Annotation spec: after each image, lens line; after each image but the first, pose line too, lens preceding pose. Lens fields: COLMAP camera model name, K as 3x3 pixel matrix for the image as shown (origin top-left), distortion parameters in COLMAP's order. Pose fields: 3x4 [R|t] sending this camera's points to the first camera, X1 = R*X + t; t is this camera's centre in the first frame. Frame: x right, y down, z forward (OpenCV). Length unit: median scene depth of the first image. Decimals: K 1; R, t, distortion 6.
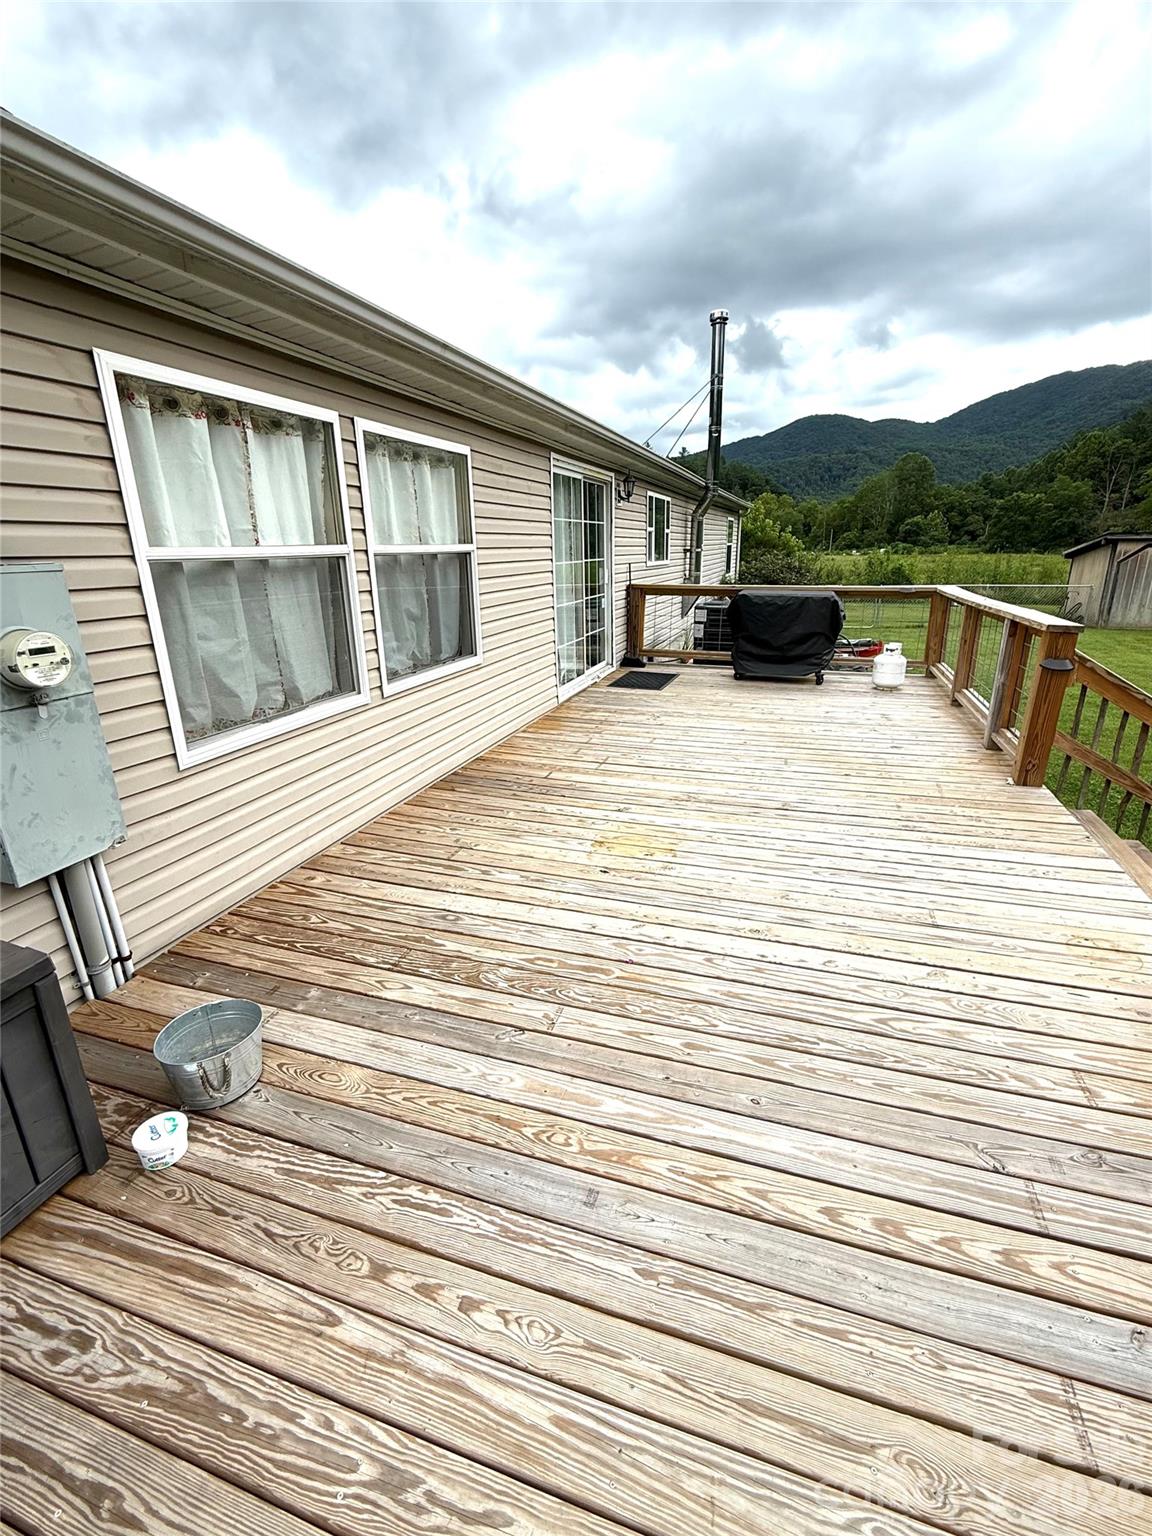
lens RADIAL K [[675.0, 0, 578.8], [0, 675.0, 770.0], [0, 0, 1]] dist [0.002364, 0.000194]
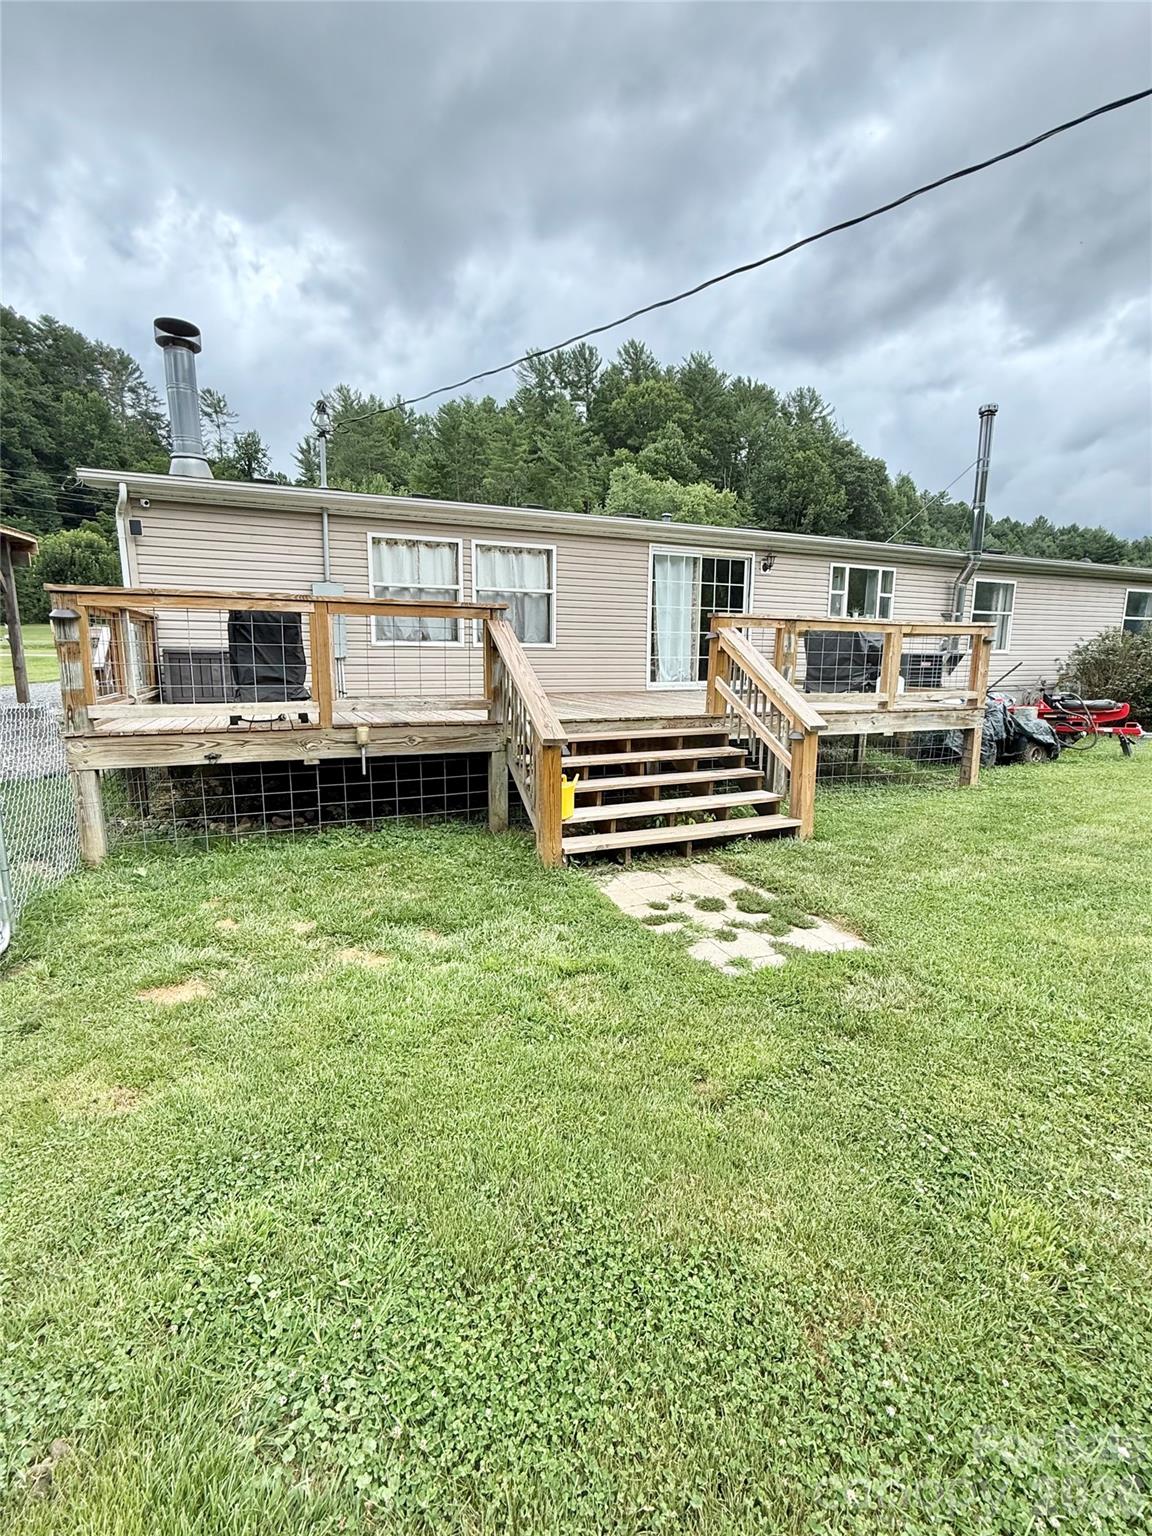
lens RADIAL K [[675.0, 0, 576.4], [0, 675.0, 770.2], [0, 0, 1]] dist [0.002364, 0.000194]
pose [[0.655612, 0.139929, -0.742019, 1.698388], [-0.252978, 0.966593, -0.041240, 0.300589], [0.711459, 0.214752, 0.669109, -0.240883]]
